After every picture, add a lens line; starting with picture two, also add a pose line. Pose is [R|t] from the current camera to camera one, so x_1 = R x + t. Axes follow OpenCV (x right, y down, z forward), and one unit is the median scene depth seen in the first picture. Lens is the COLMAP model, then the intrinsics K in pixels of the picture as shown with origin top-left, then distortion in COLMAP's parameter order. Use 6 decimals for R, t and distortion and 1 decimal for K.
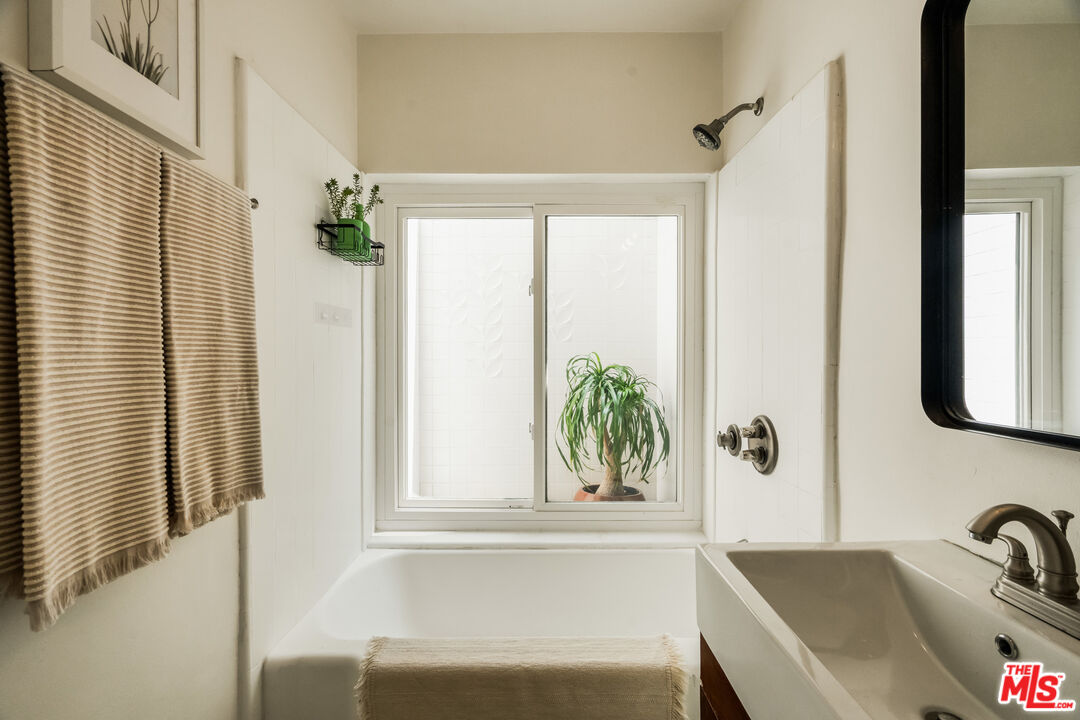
lens RADIAL K [[523.1, 0, 539.2], [0, 523.1, 348.6], [0, 0, 1]] dist [-0.000473, -0.000070]
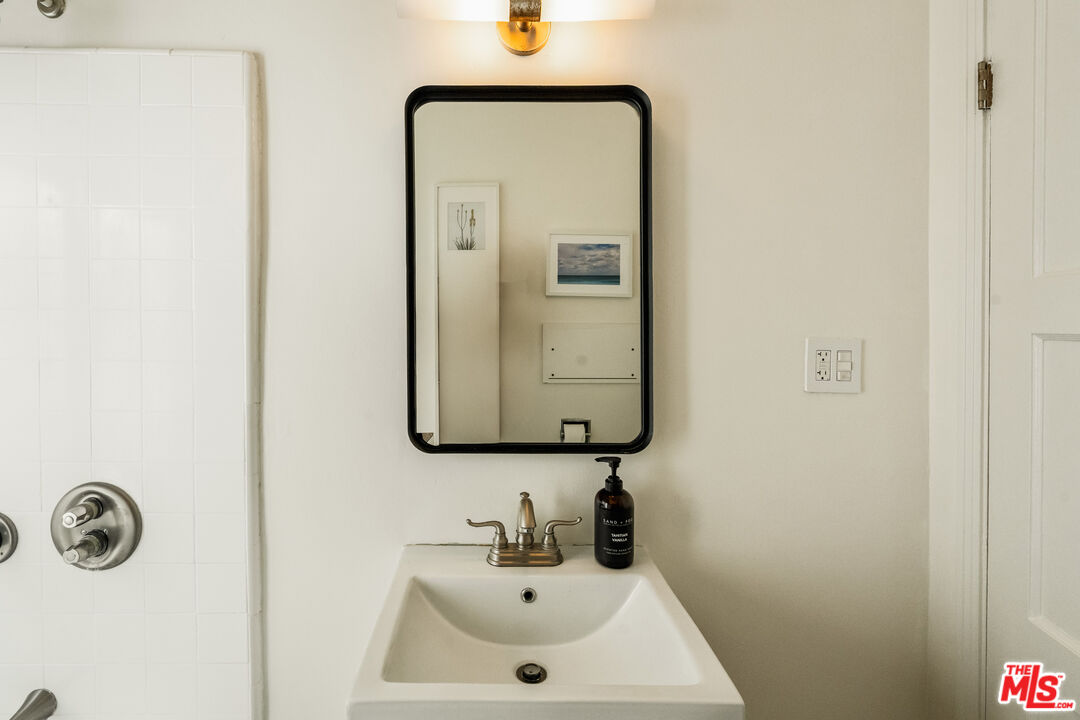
lens RADIAL K [[483.0, 0, 536.1], [0, 483.0, 352.3], [0, 0, 1]] dist [-0.000068, 0.000038]
pose [[0.002206, -0.014574, 0.999891, -0.244426], [-0.010898, 0.999834, 0.014597, -0.070834], [-0.999938, -0.010929, 0.002046, 0.534702]]
